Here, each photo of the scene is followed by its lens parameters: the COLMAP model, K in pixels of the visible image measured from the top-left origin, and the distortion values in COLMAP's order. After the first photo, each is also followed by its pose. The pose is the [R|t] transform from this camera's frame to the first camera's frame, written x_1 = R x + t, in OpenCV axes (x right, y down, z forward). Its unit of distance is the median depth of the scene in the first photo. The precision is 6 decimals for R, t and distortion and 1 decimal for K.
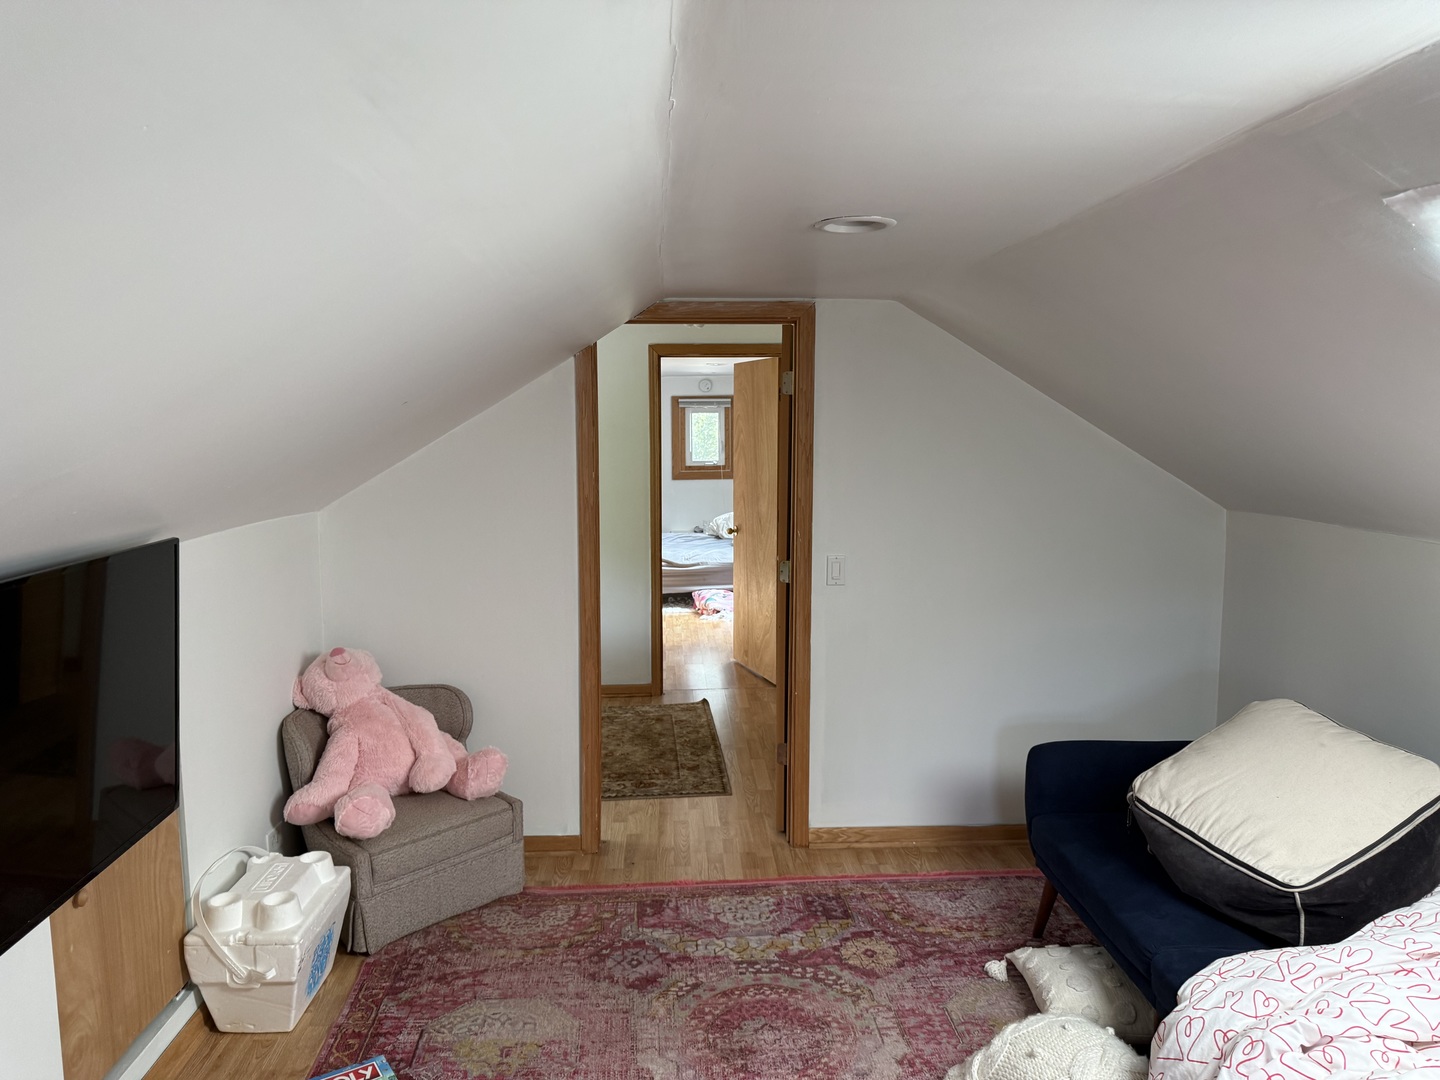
lens RADIAL K [[1031.3, 0, 720.0], [0, 1031.3, 540.0], [0, 0, 1]] dist [0.036993, -0.039643]
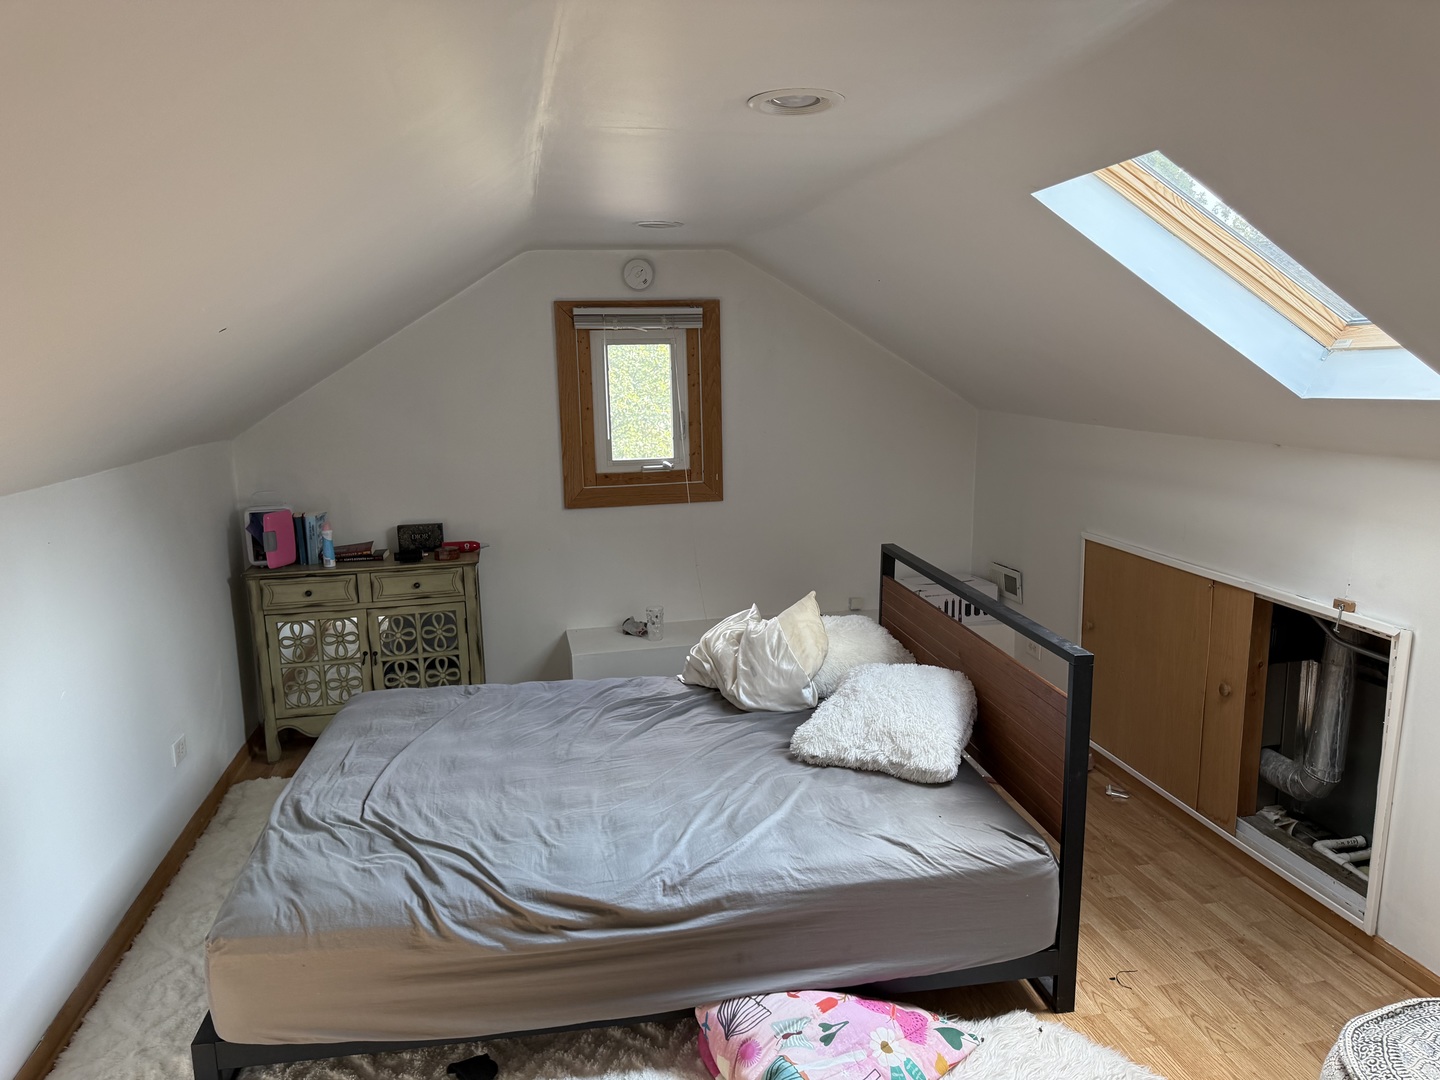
lens RADIAL K [[1031.3, 0, 720.0], [0, 1031.3, 540.0], [0, 0, 1]] dist [0.036993, -0.039643]
pose [[0.989858, -0.042086, 0.135682, -0.041653], [0.034995, 0.997915, 0.054233, -0.066713], [-0.137681, -0.048934, 0.989267, 0.589441]]
